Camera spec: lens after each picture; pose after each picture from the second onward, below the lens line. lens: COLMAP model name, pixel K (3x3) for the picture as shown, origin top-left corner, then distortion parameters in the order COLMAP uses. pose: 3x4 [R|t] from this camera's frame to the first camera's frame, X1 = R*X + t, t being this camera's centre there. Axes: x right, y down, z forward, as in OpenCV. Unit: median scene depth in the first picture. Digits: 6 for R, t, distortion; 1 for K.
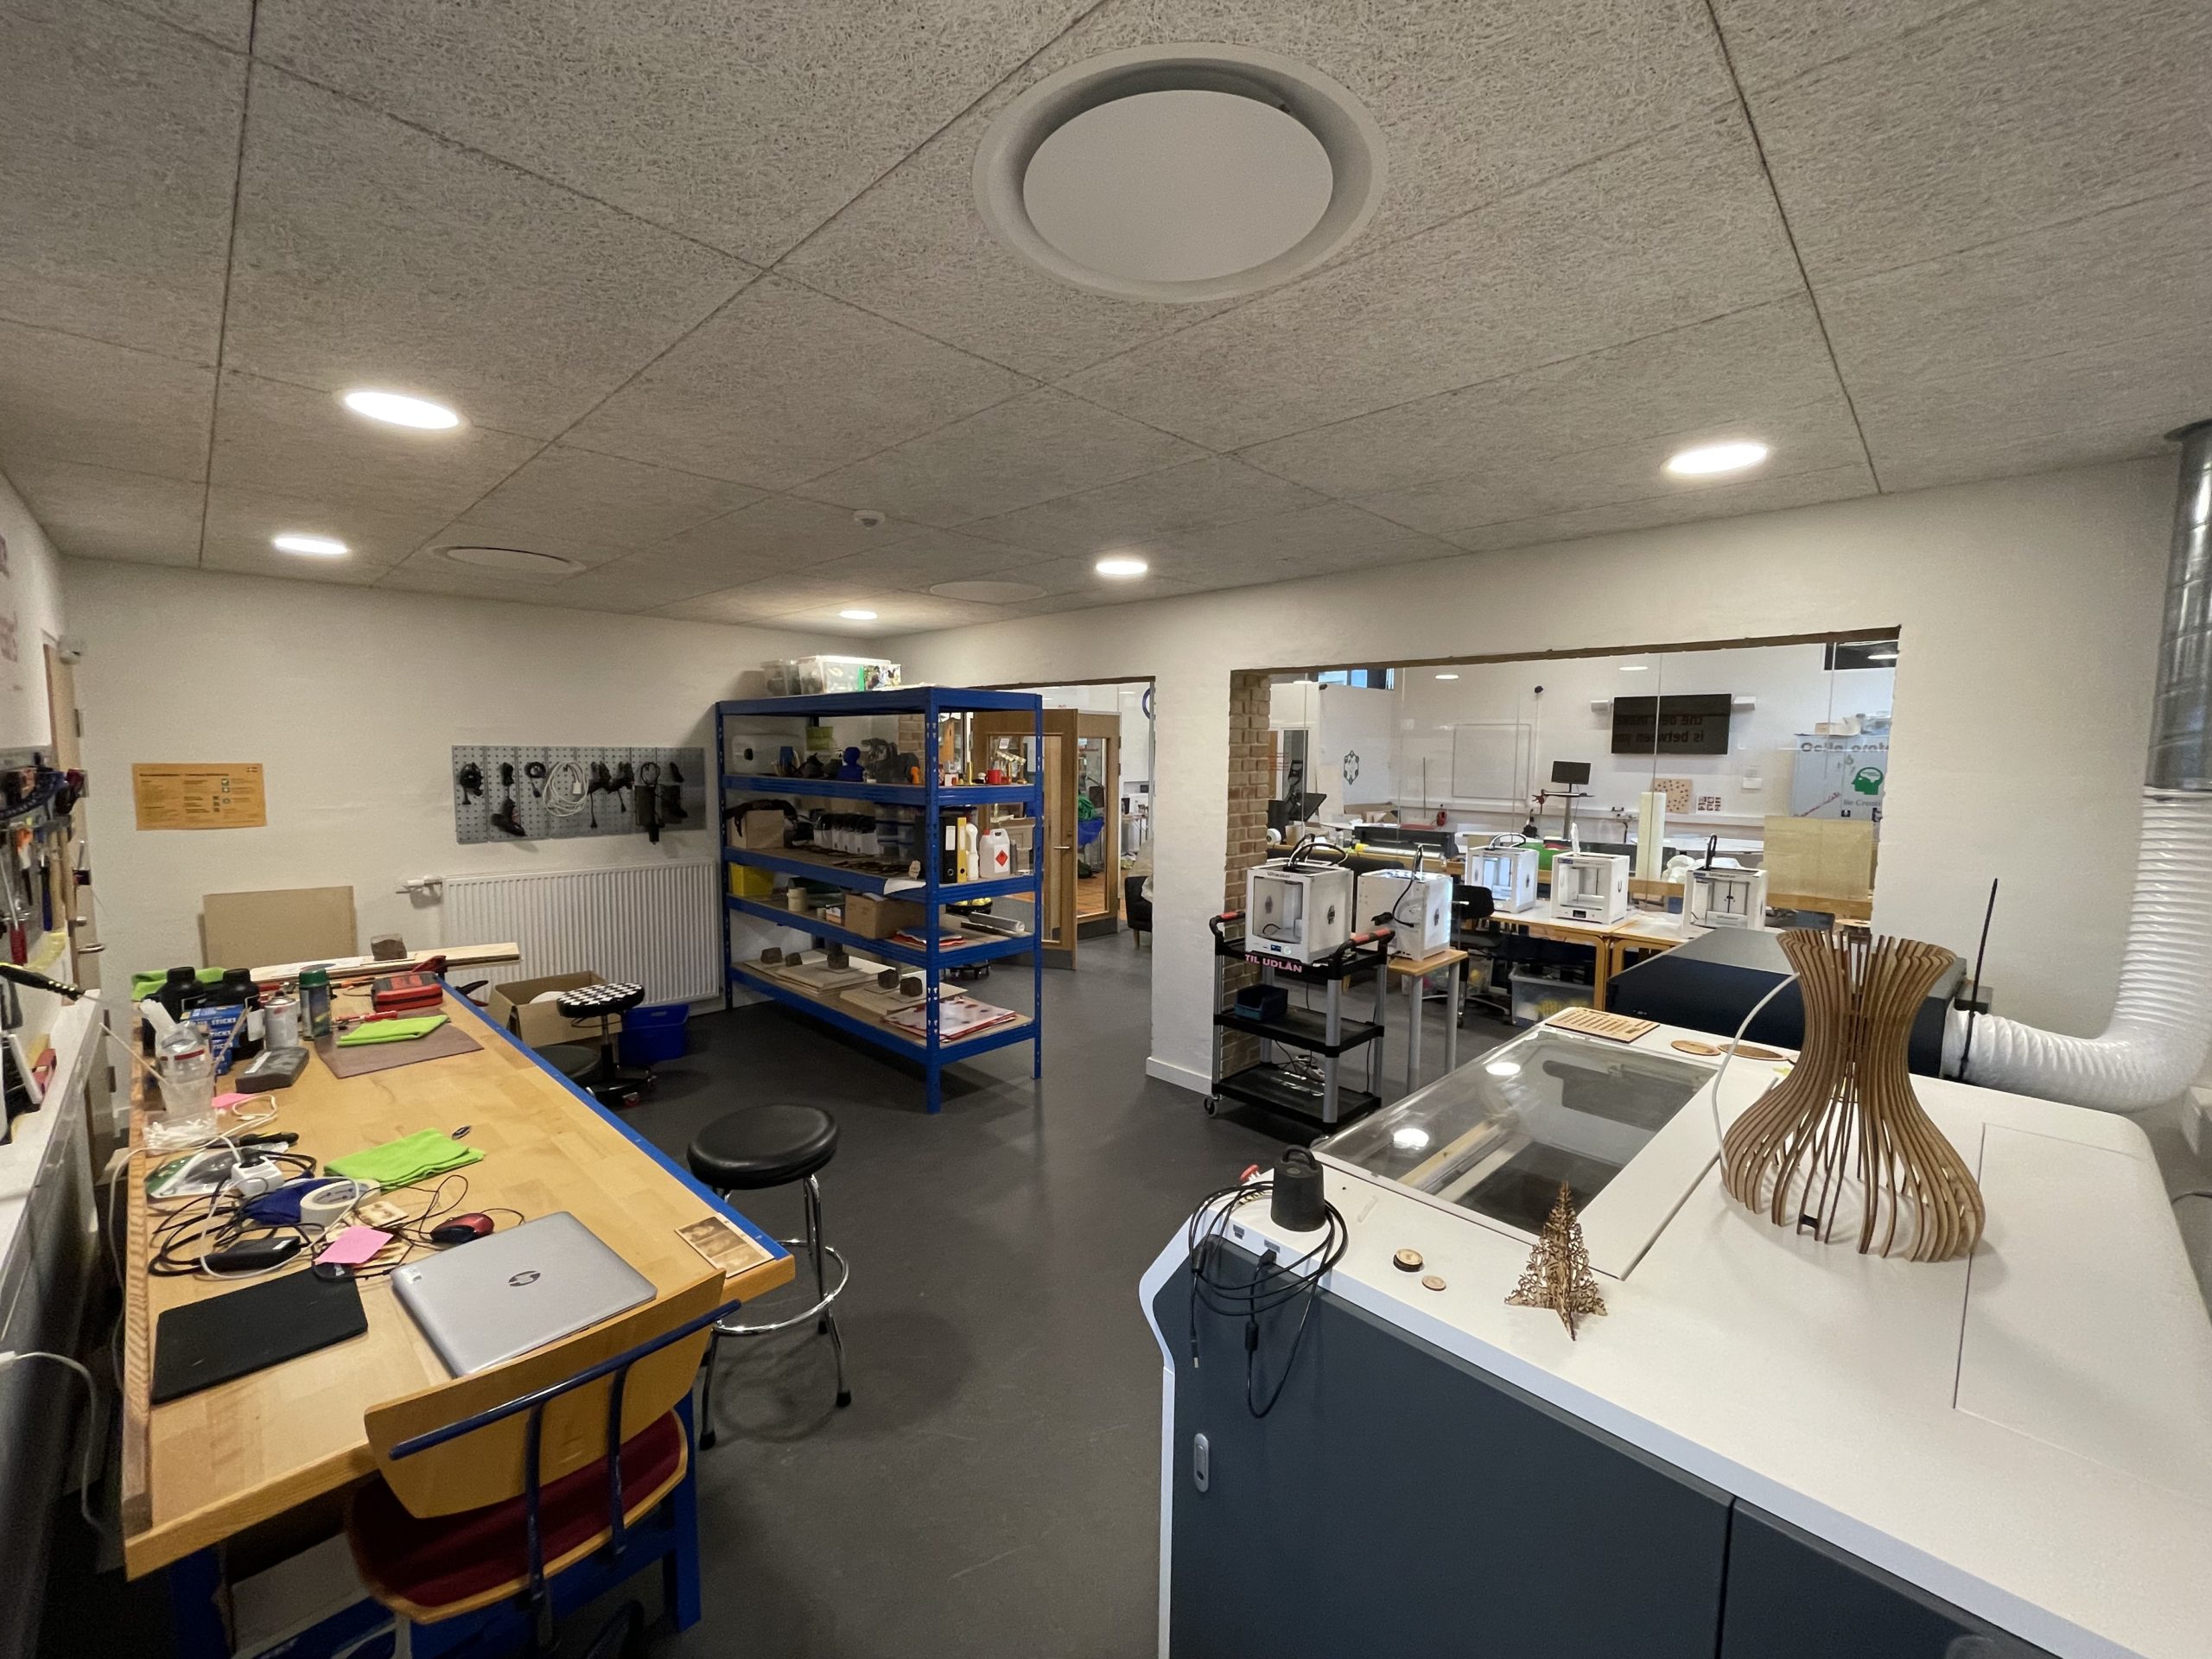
lens RADIAL K [[897.7, 0, 1106.0], [0, 897.7, 829.5], [0, 0, 1]] dist [-0.002336, -0.000060]
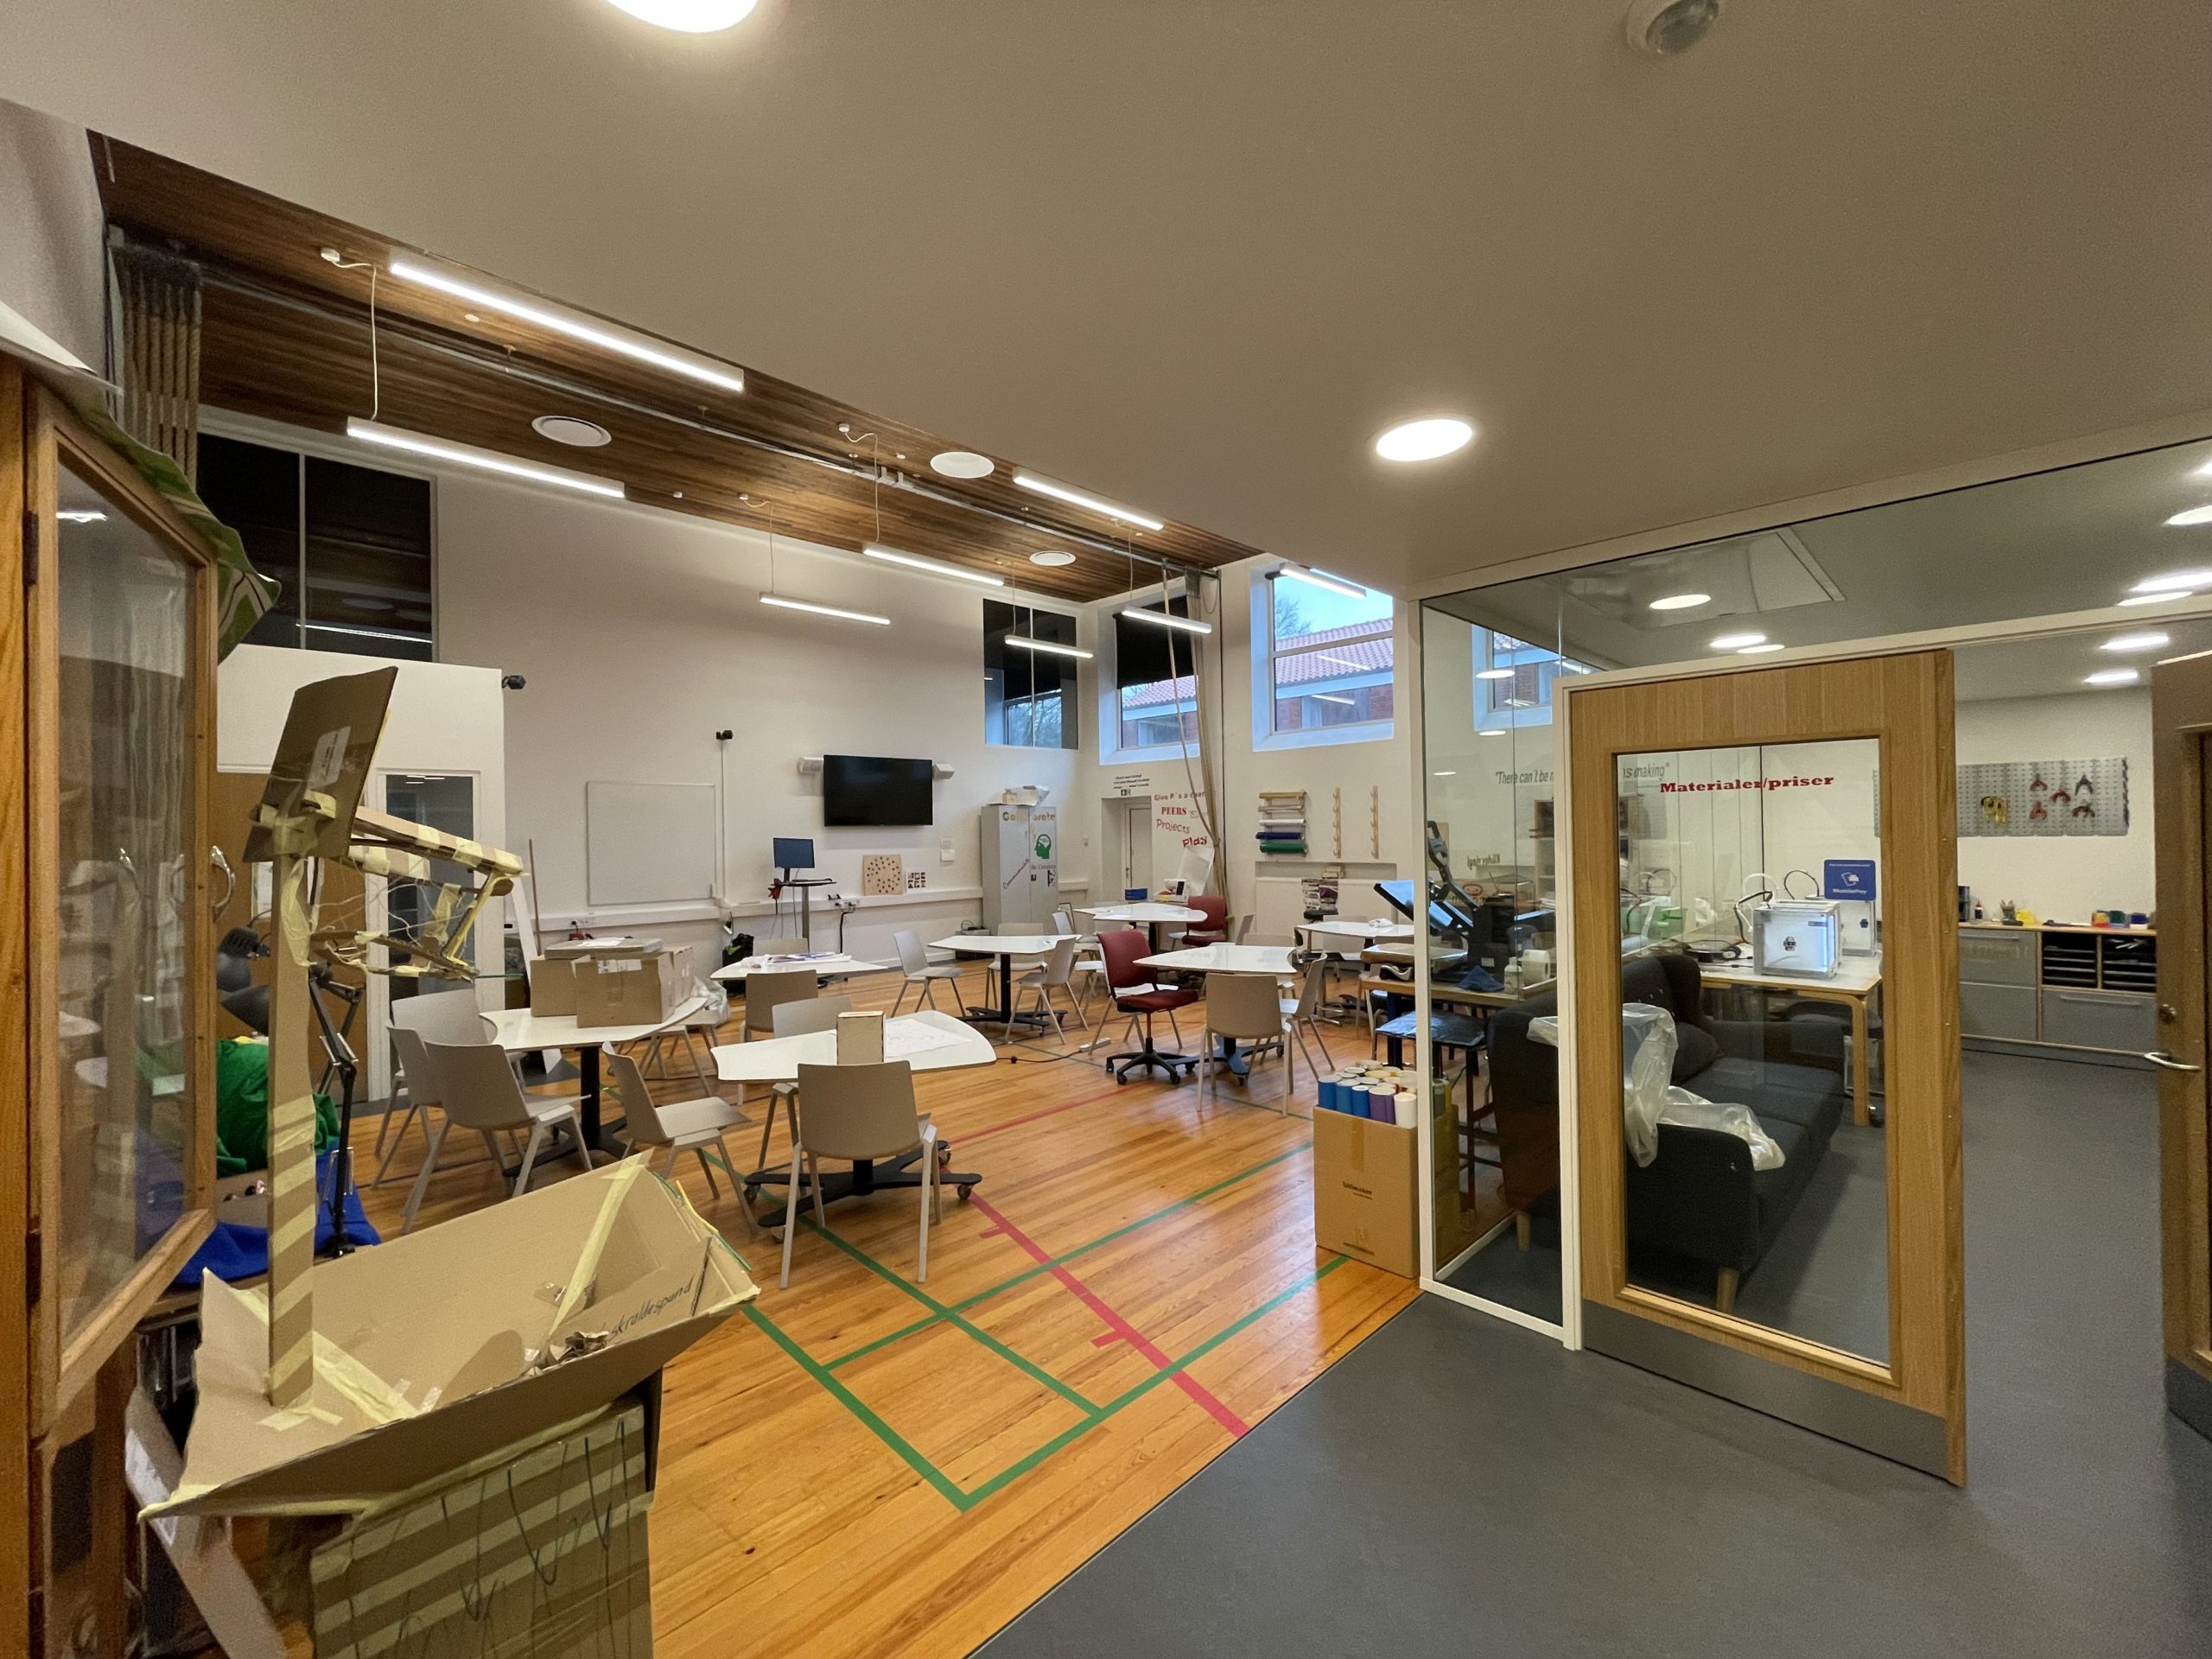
lens RADIAL K [[897.7, 0, 1106.0], [0, 897.7, 829.5], [0, 0, 1]] dist [-0.002336, -0.000060]
pose [[0.009450, -0.002599, 0.999952, -0.215376], [0.109994, 0.993931, 0.001544, -0.057266], [-0.993887, 0.109974, 0.009679, 0.763222]]
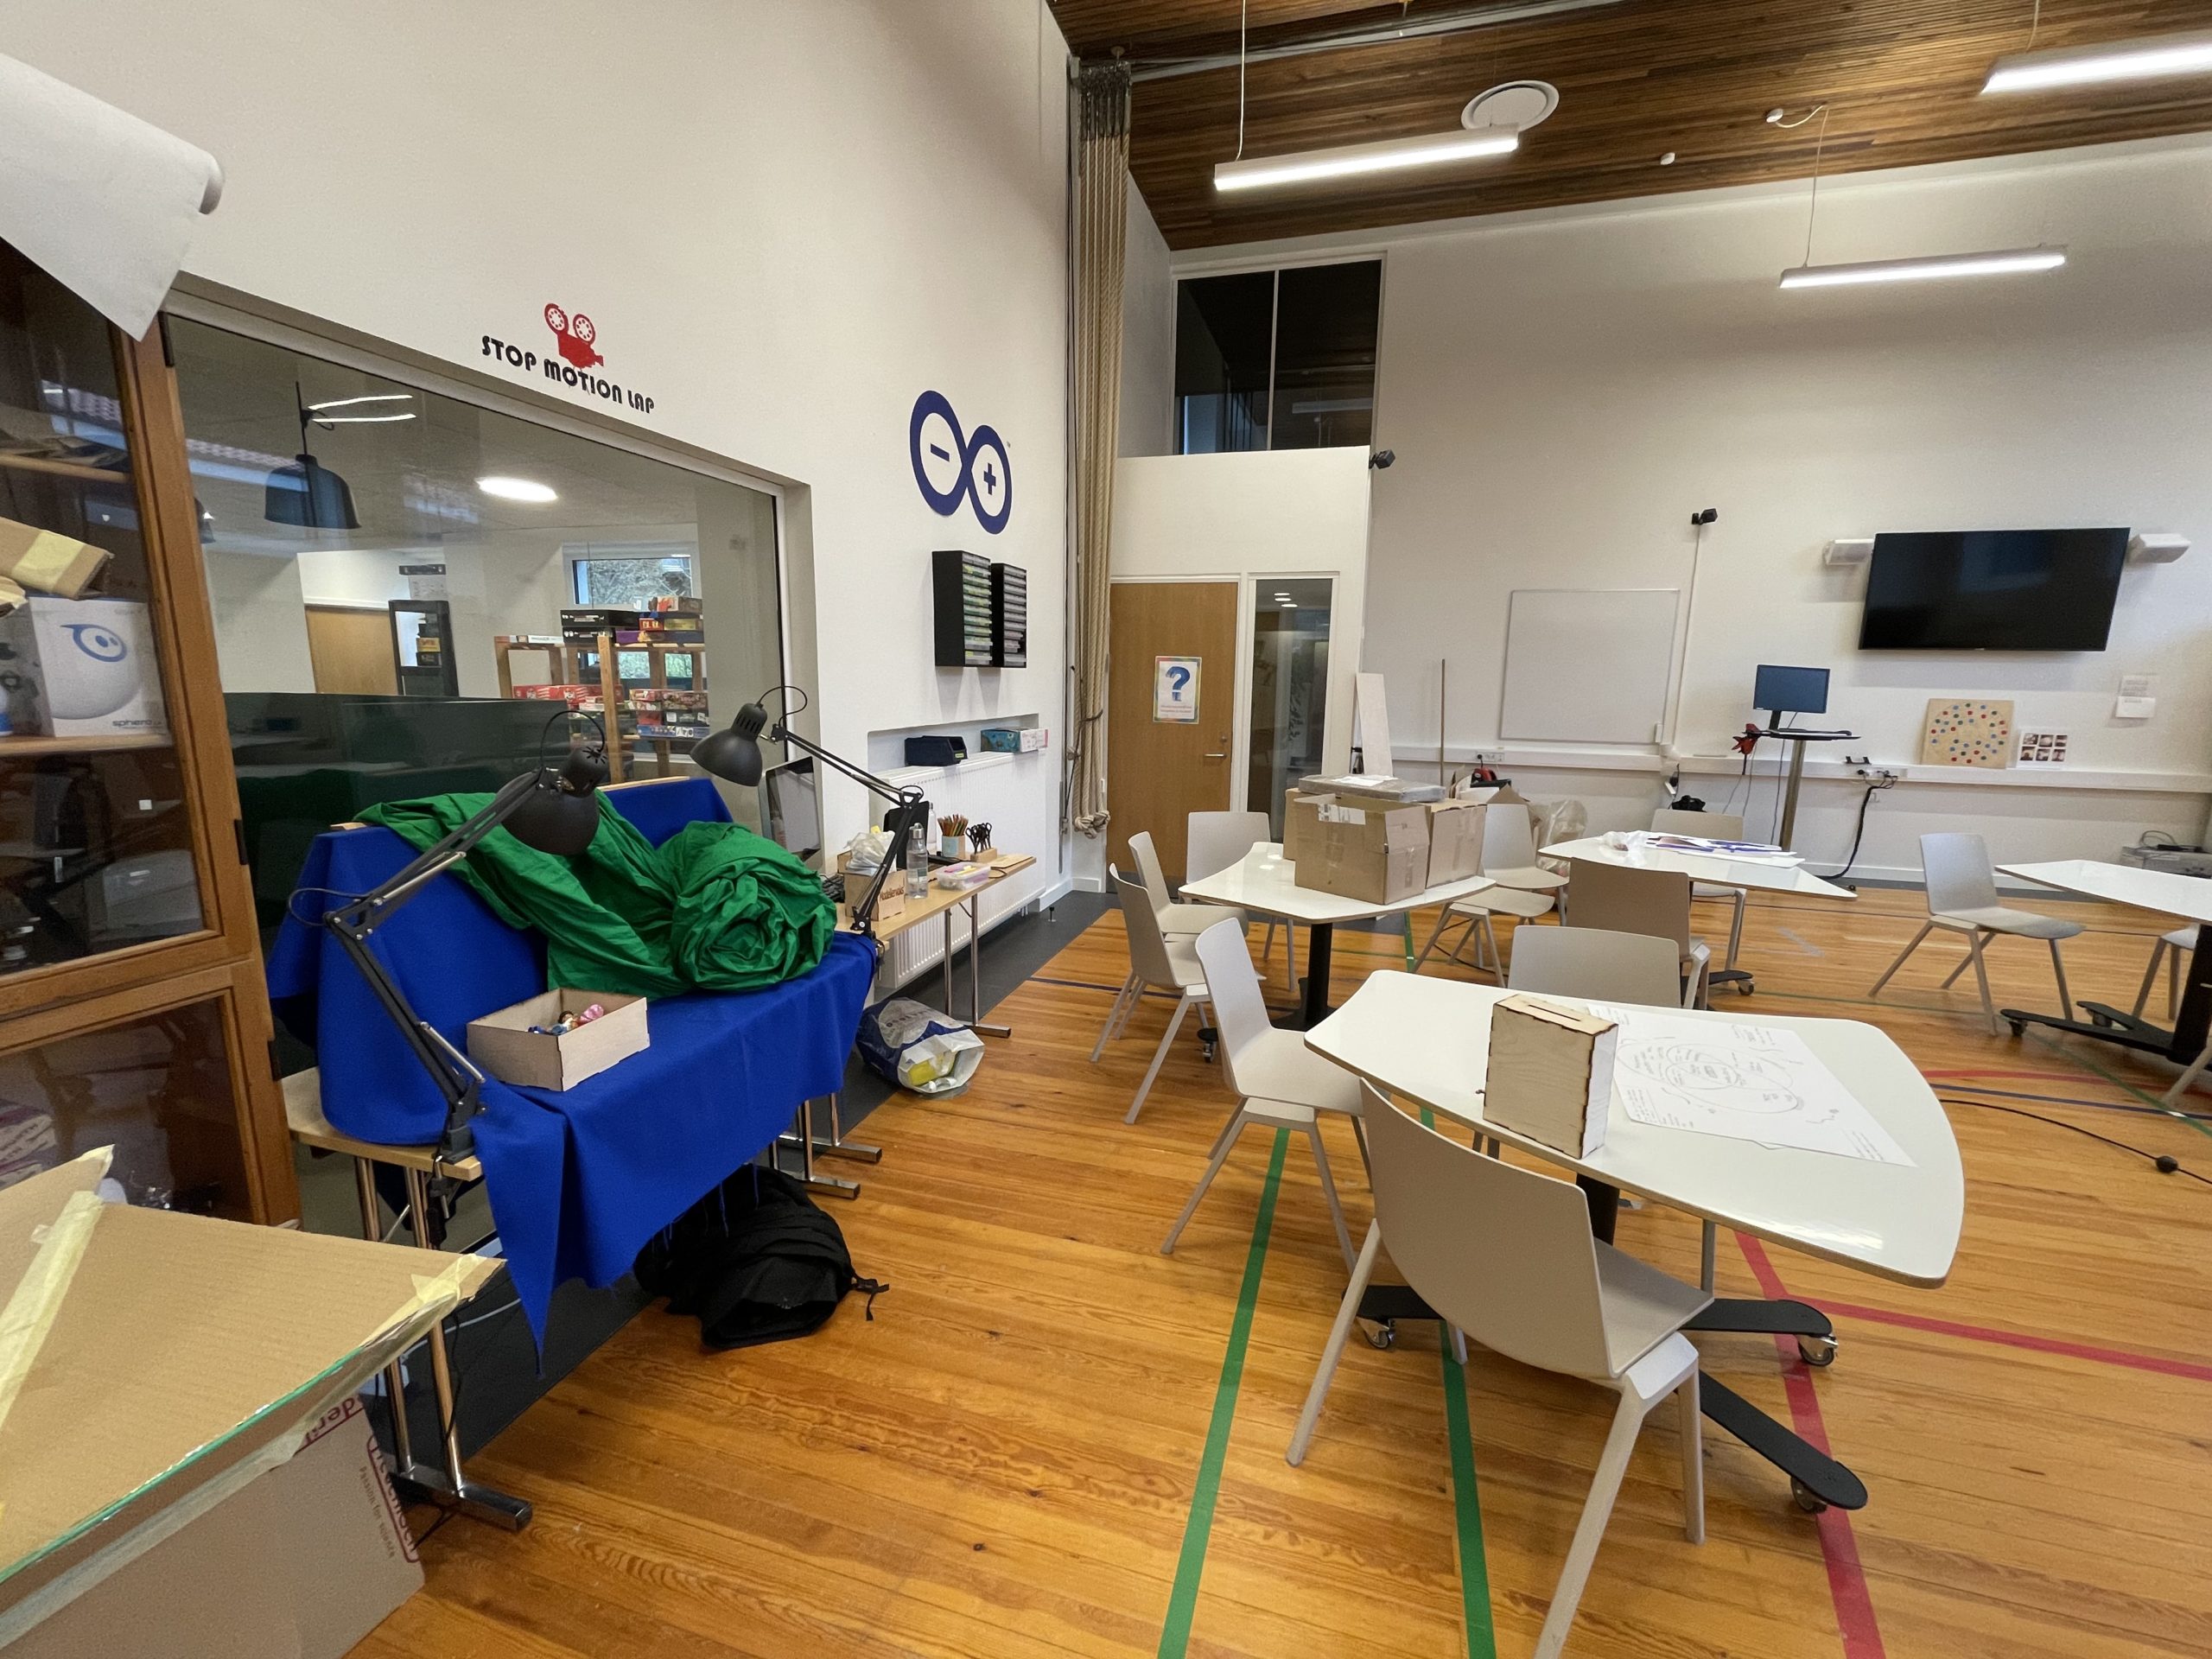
lens RADIAL K [[897.7, 0, 1106.0], [0, 897.7, 829.5], [0, 0, 1]] dist [-0.002336, -0.000060]
pose [[0.874809, -0.075435, 0.478560, -0.053042], [0.034111, 0.994942, 0.094478, -0.047153], [-0.483266, -0.066326, 0.872957, 0.771819]]
